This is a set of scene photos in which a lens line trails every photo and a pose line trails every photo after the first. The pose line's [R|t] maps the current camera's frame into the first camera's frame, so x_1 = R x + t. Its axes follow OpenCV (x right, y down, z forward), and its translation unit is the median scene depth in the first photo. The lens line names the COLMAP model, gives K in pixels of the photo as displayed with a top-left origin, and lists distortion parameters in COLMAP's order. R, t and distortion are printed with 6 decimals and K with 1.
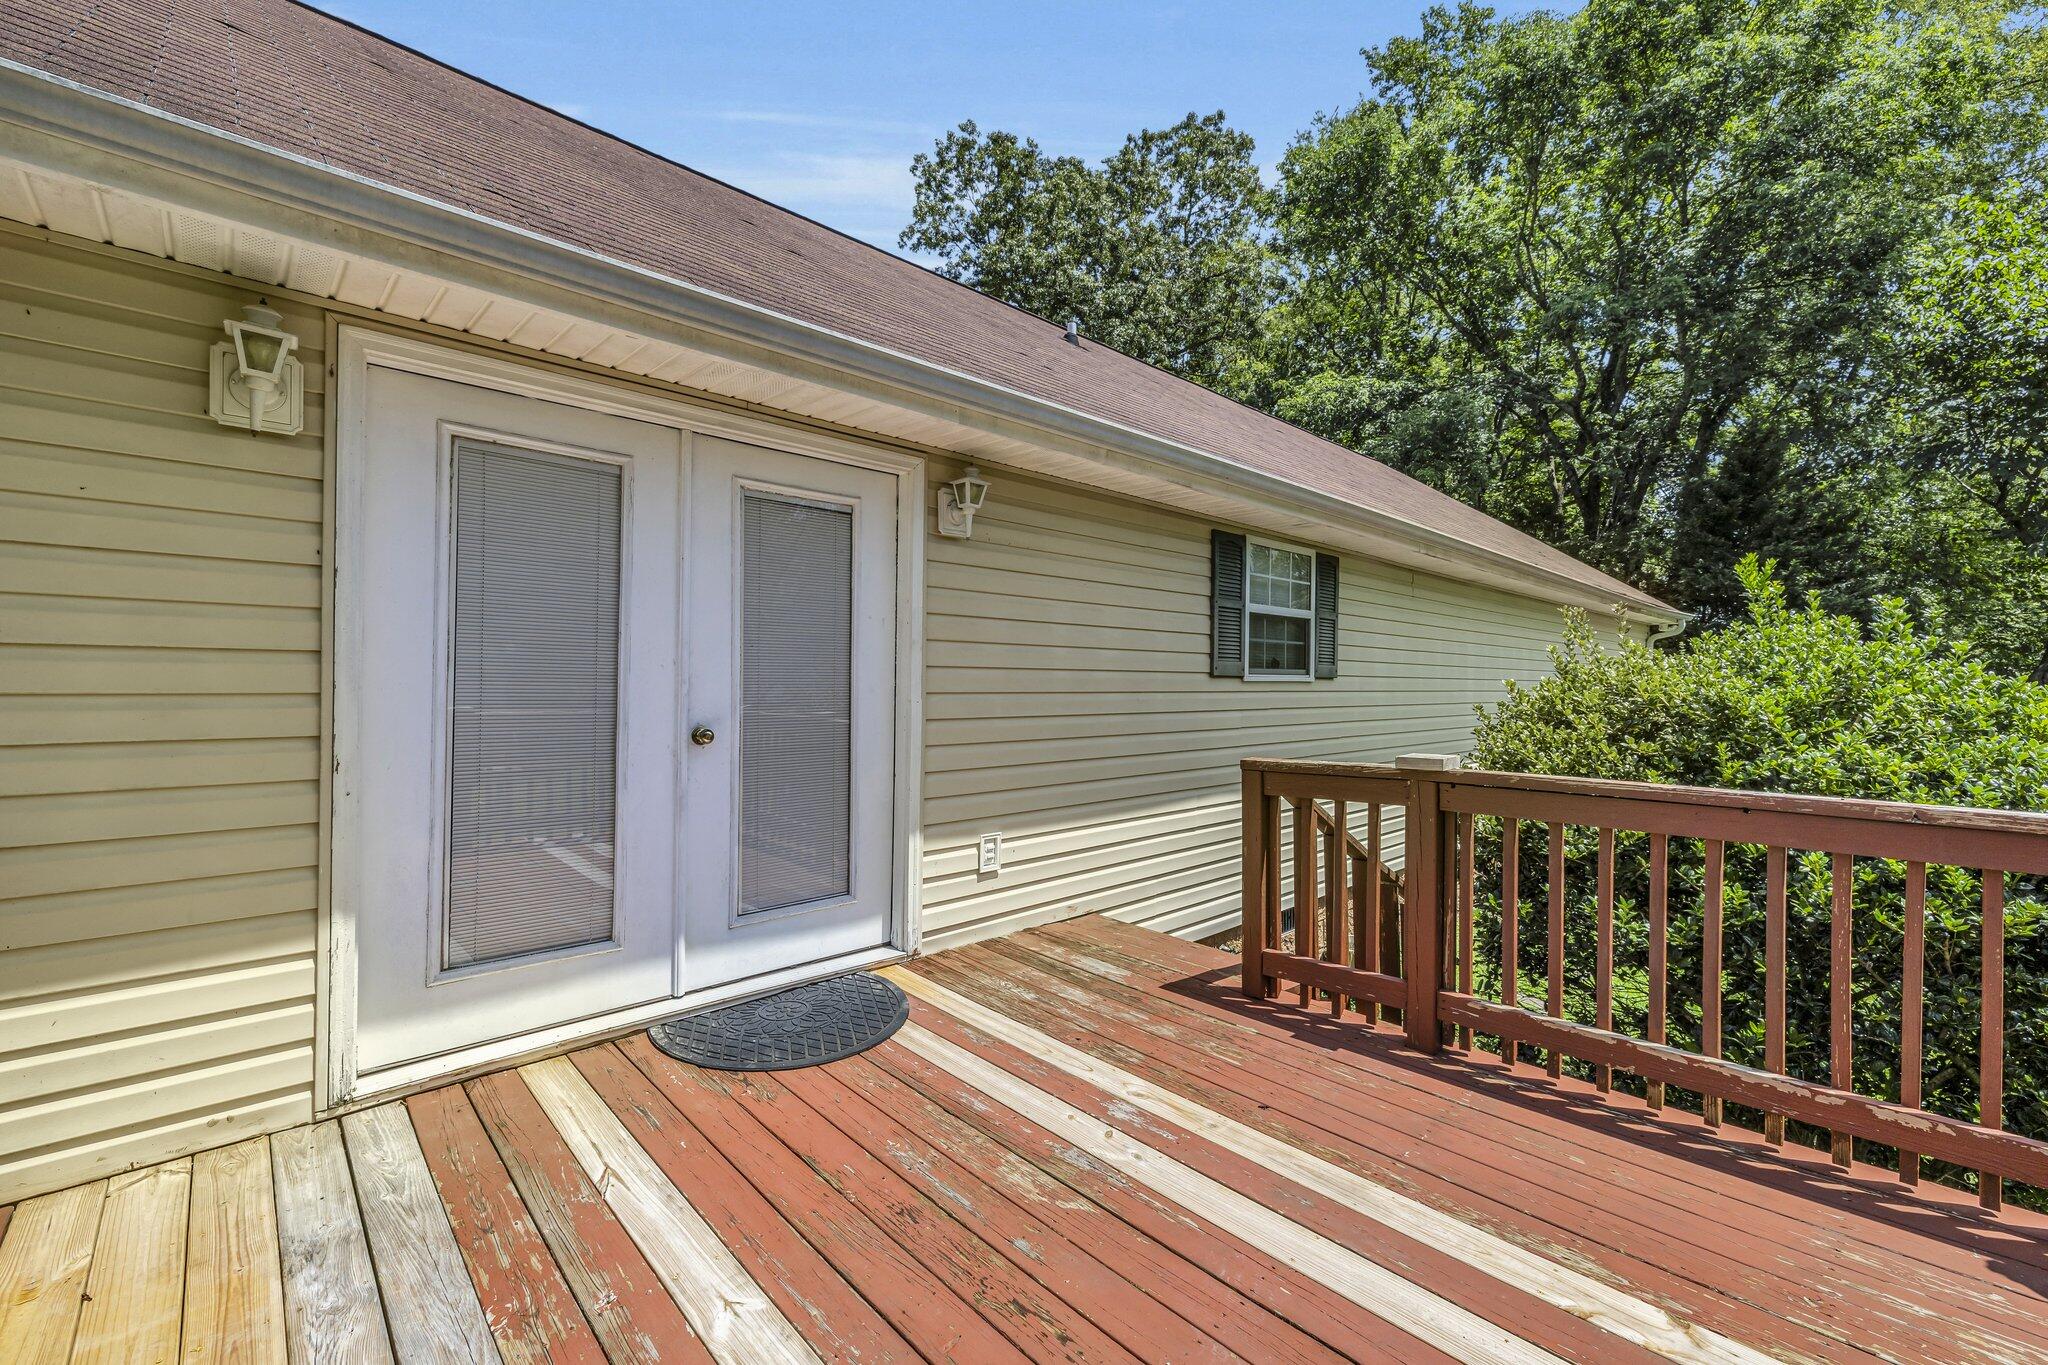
lens RADIAL K [[858.4, 0, 1025.0], [0, 858.4, 680.7], [0, 0, 1]] dist [-0.003113, 0.001113]
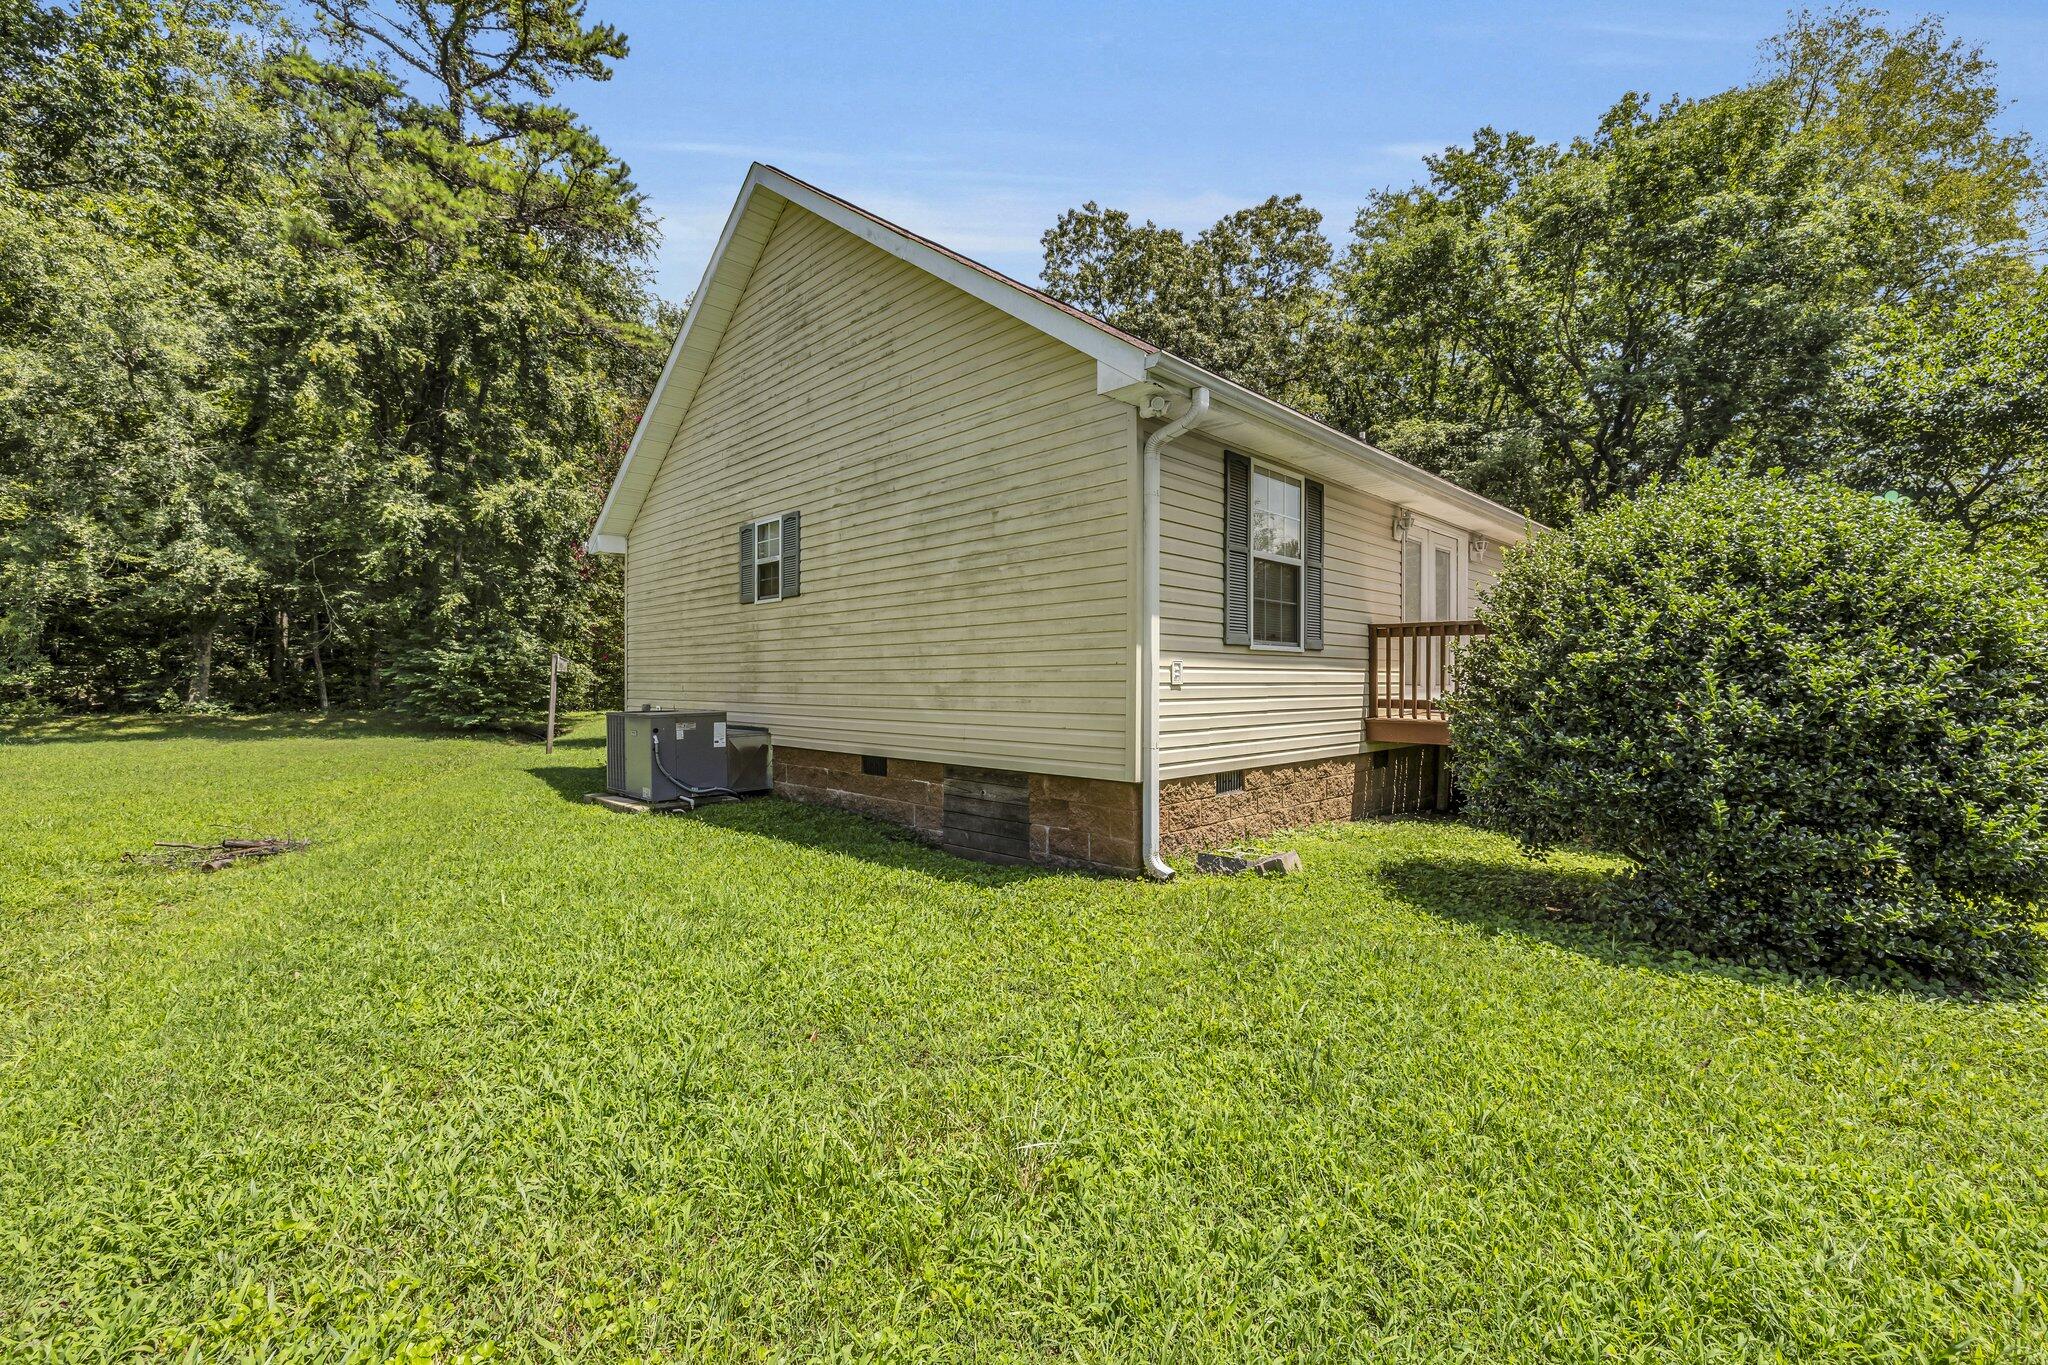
lens RADIAL K [[858.4, 0, 1025.0], [0, 858.4, 680.7], [0, 0, 1]] dist [-0.003113, 0.001113]
pose [[0.999804, -0.010950, 0.016485, -0.221429], [0.011002, 0.999935, -0.003105, 0.030404], [-0.016450, 0.003286, 0.999859, -0.245886]]
